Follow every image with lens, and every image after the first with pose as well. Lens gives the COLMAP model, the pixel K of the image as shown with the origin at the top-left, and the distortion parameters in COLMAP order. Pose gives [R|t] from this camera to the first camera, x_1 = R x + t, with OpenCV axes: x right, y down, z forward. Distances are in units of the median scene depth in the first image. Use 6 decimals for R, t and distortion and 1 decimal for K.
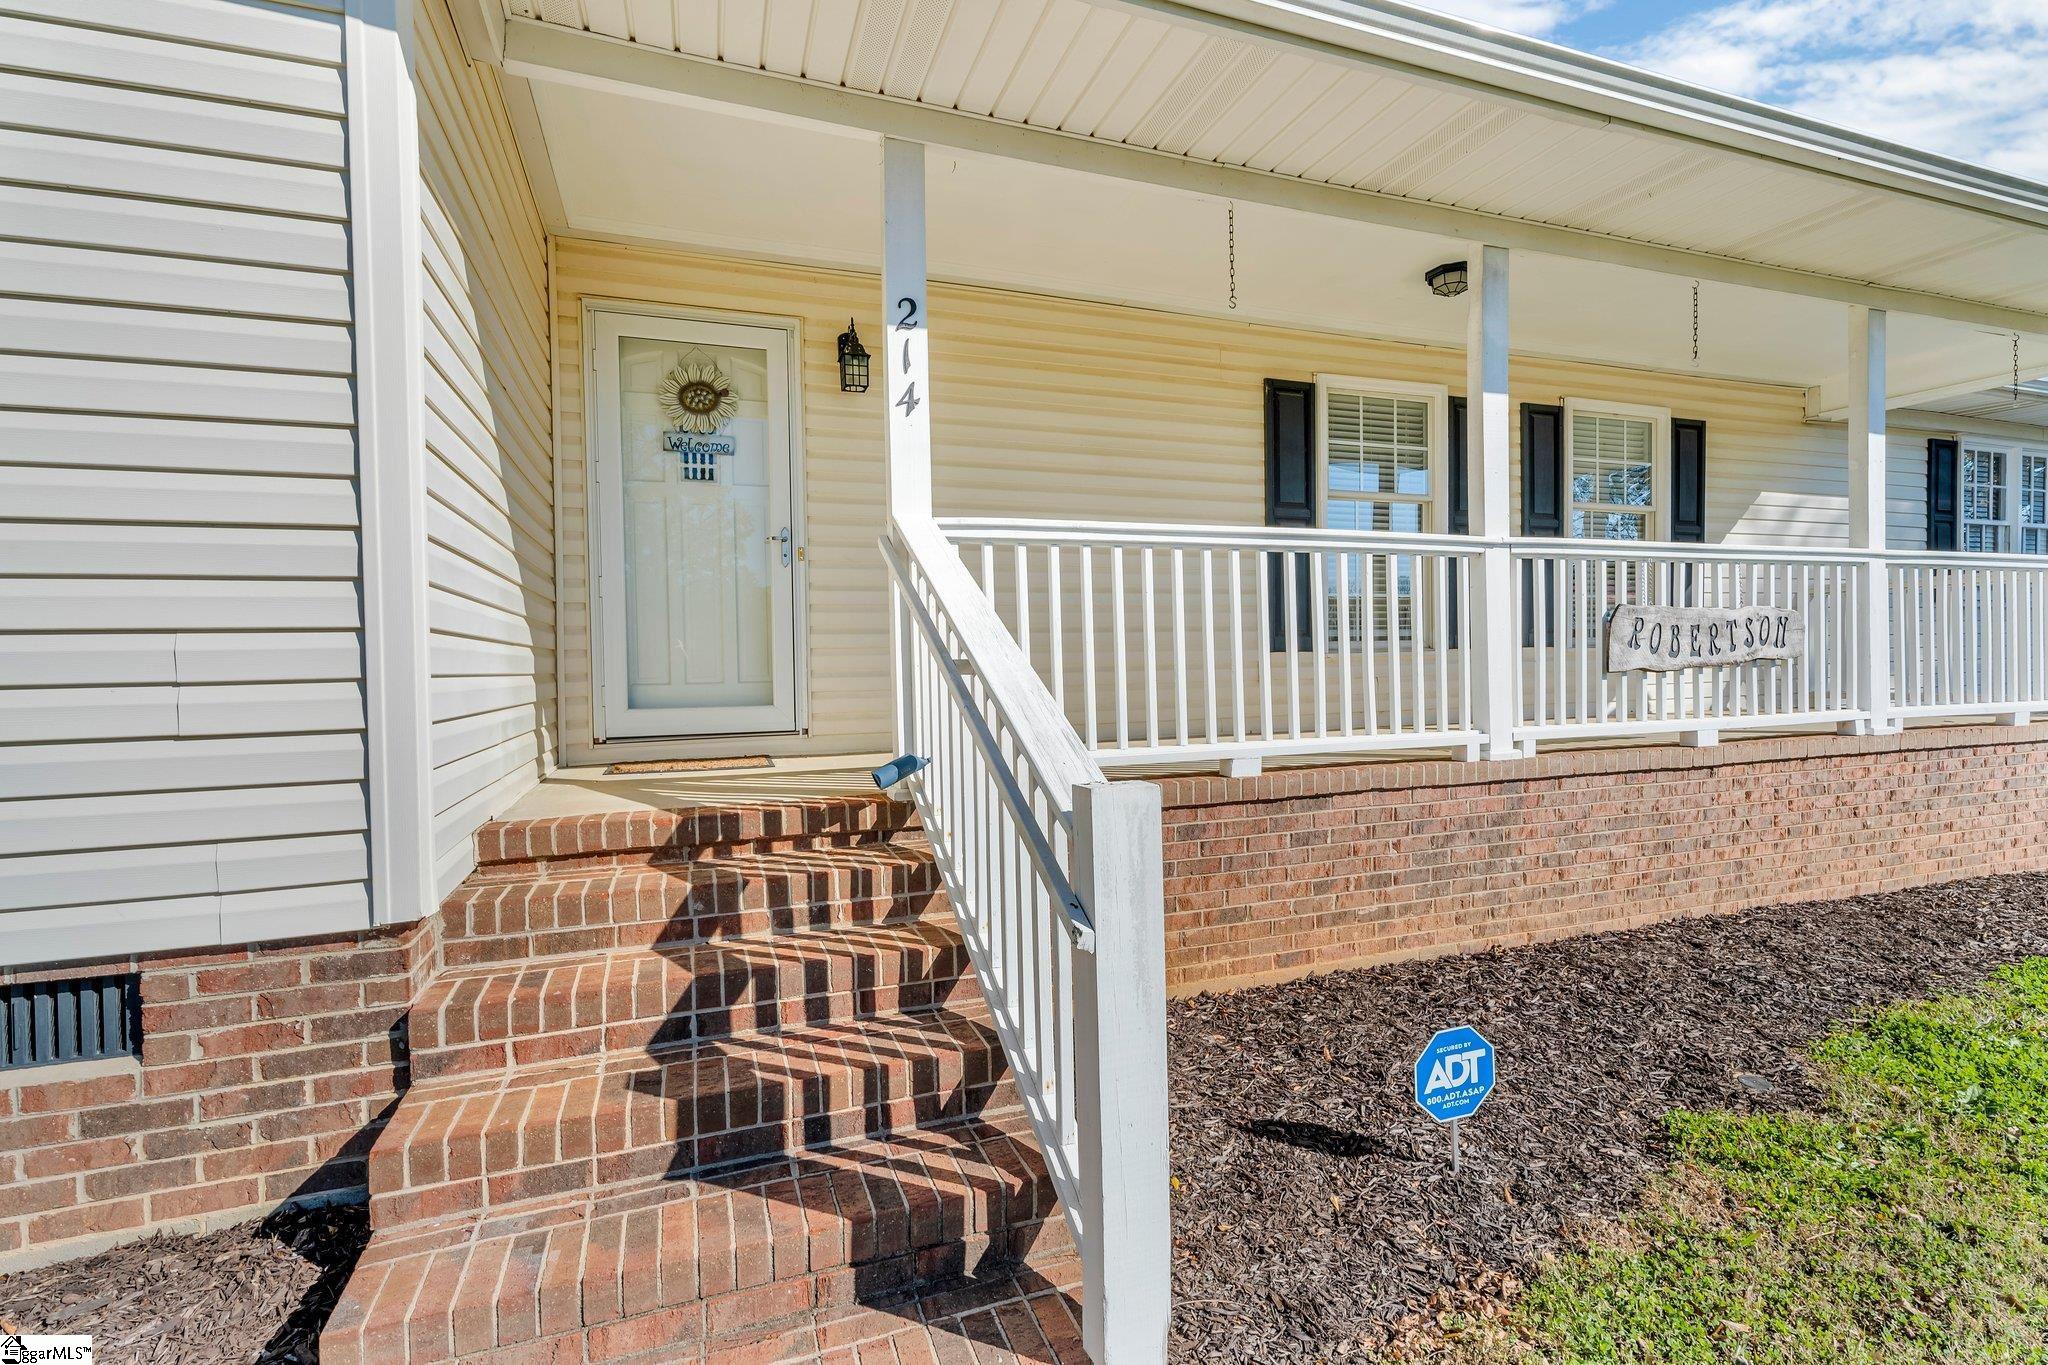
lens RADIAL K [[914.4, 0, 1027.3], [0, 914.4, 678.5], [0, 0, 1]] dist [-0.000811, 0.001148]
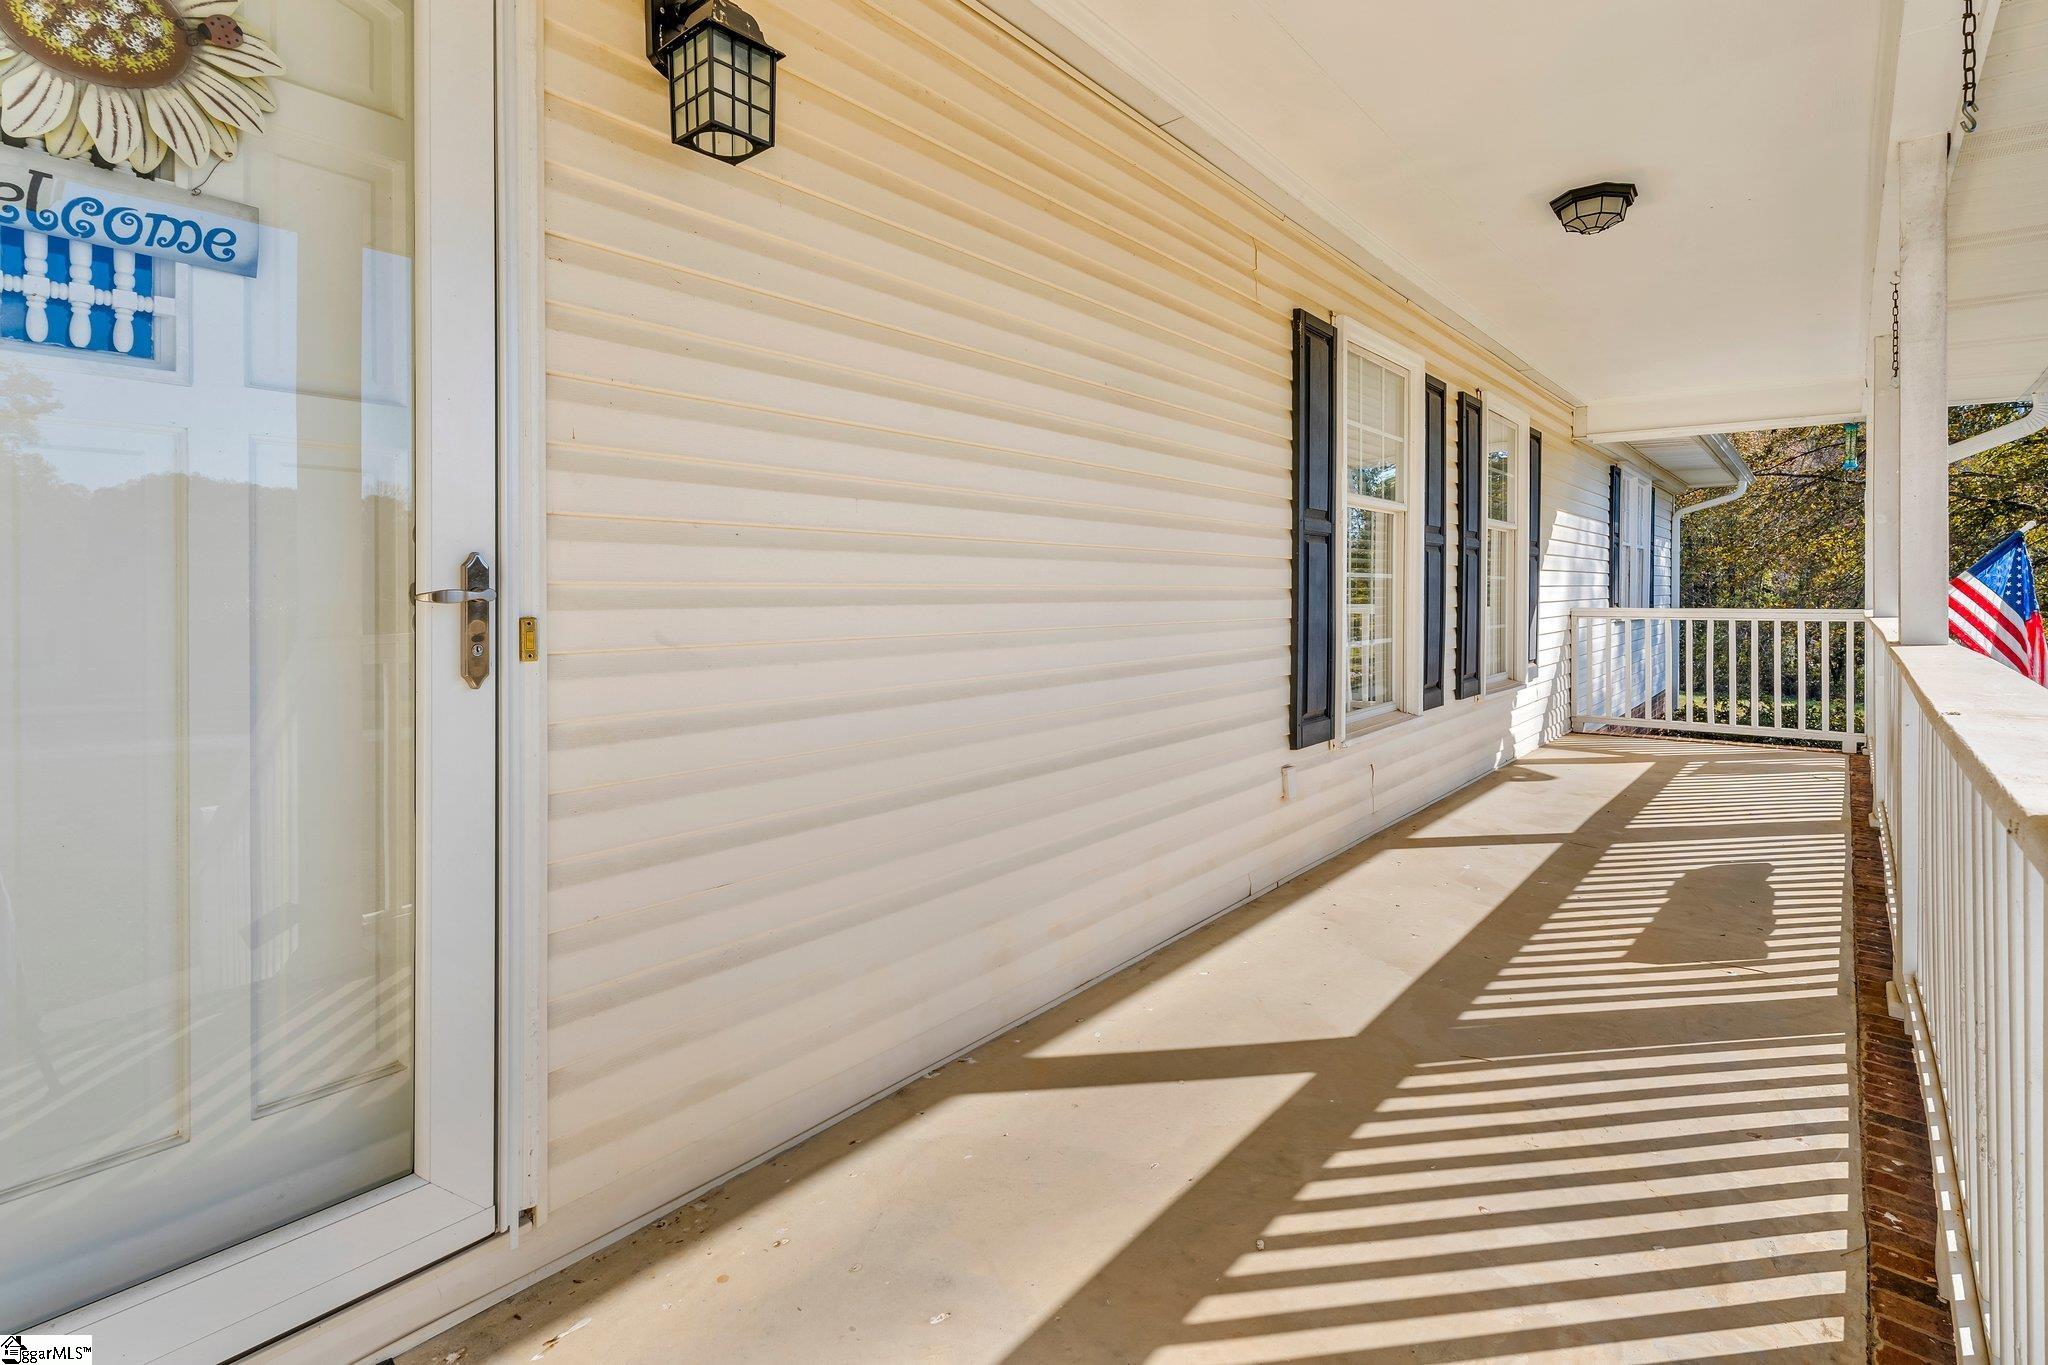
lens RADIAL K [[914.4, 0, 980.0], [0, 914.4, 584.5], [0, 0, 1]] dist [-0.000811, 0.001148]
pose [[0.869558, 0.013738, 0.493640, -0.267152], [-0.005531, 0.999821, -0.018082, -0.149585], [-0.493800, 0.012993, 0.869478, 0.661691]]
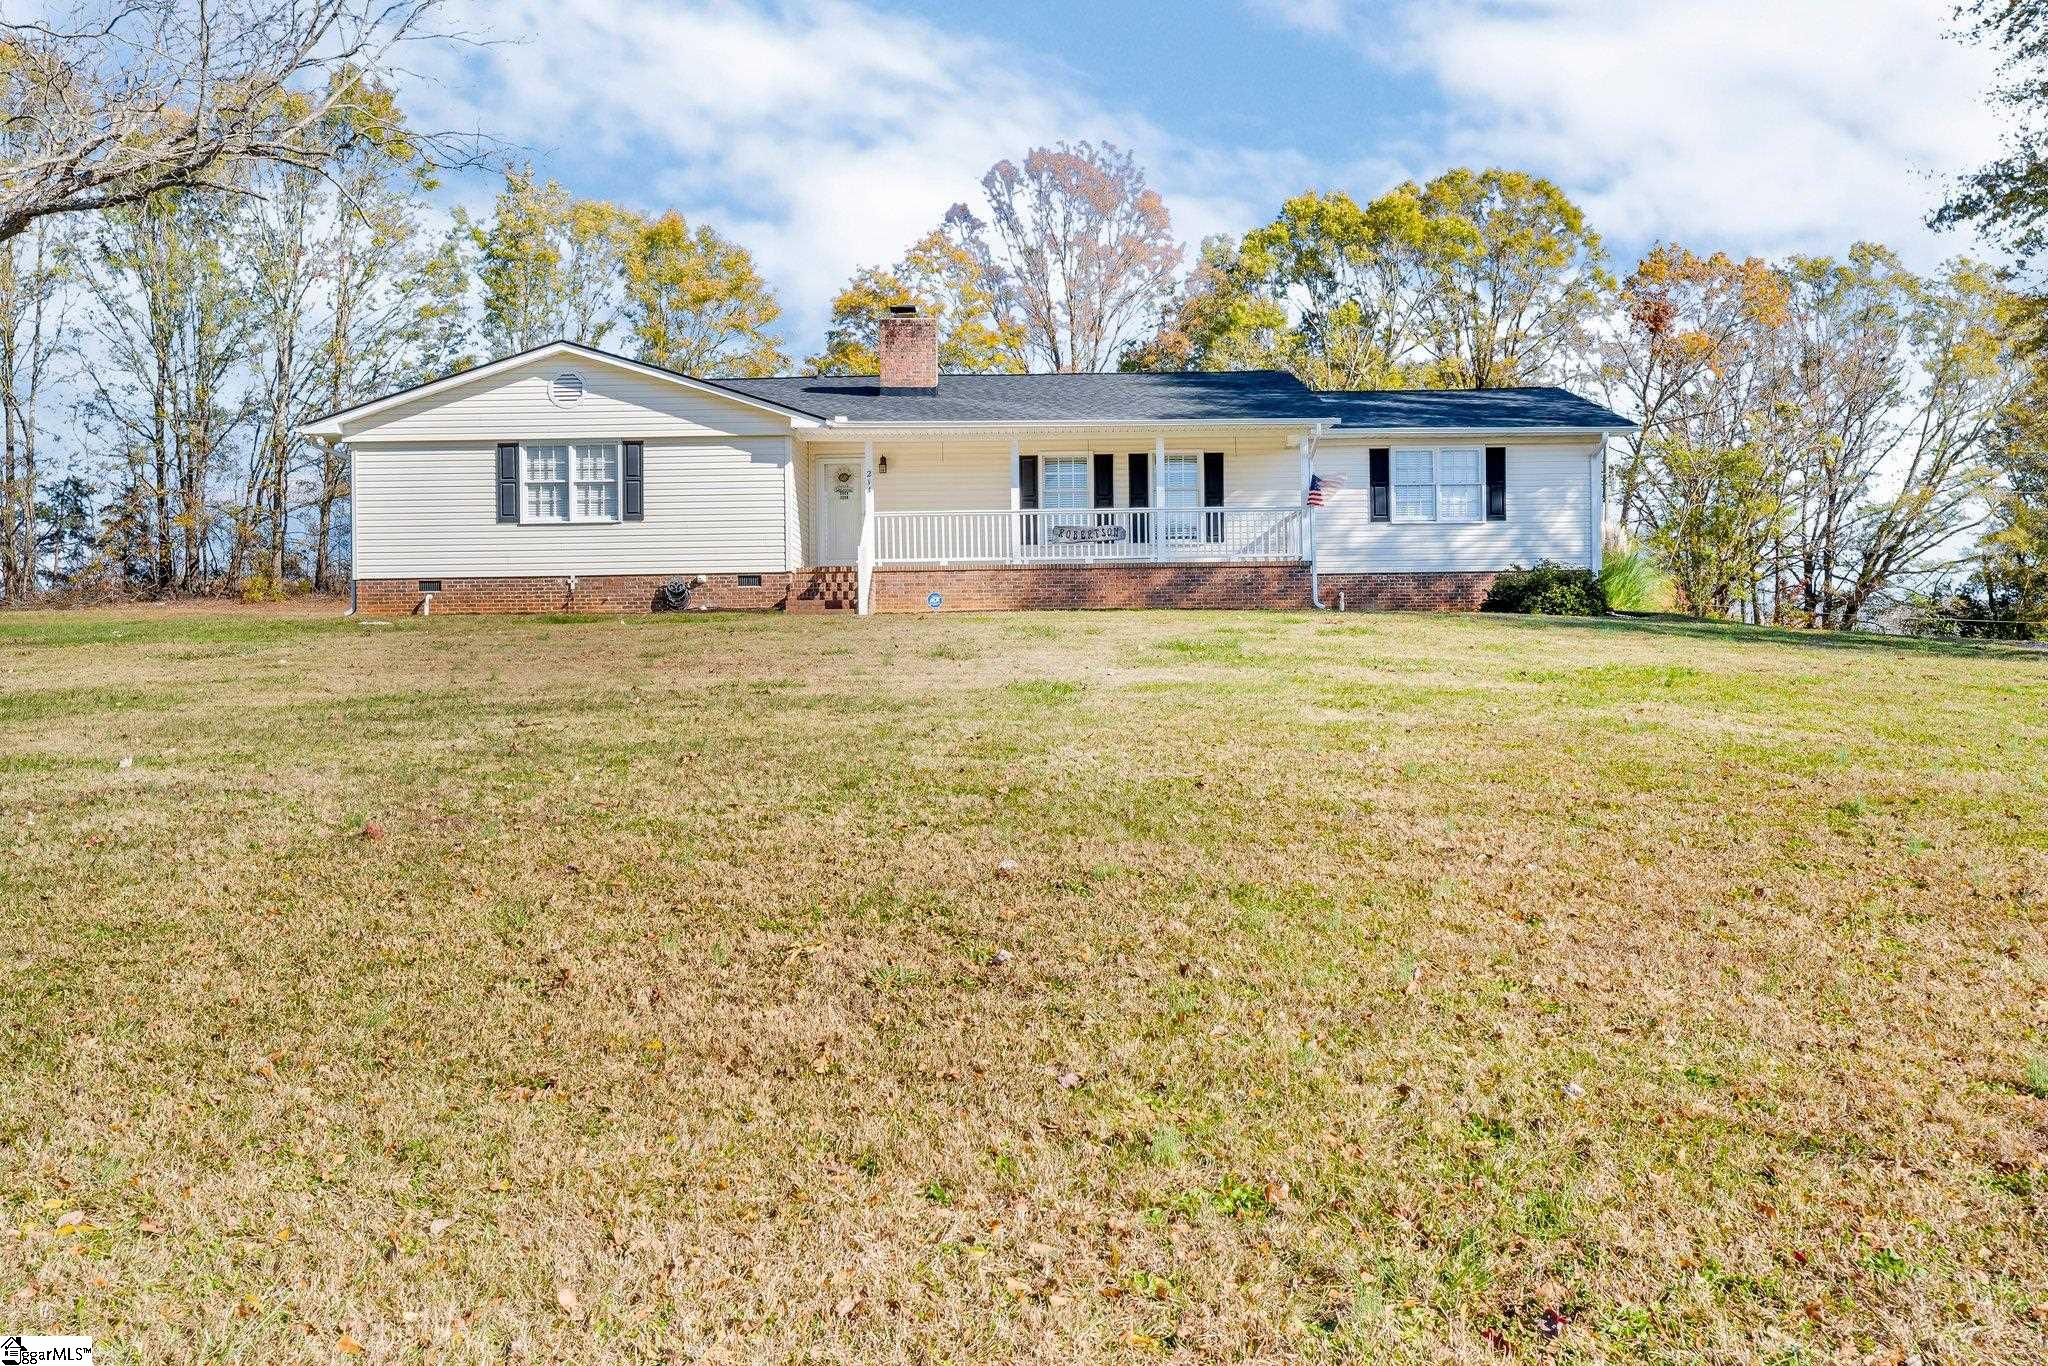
lens RADIAL K [[1634.9, 0, 1021.8], [0, 1634.9, 674.2], [0, 0, 1]] dist [-0.018558, 0.018586]
pose [[0.936530, 0.003103, -0.350574, 2.584149], [-0.009965, 0.999792, -0.017770, 0.590828], [0.350446, 0.020136, 0.936367, -4.832900]]
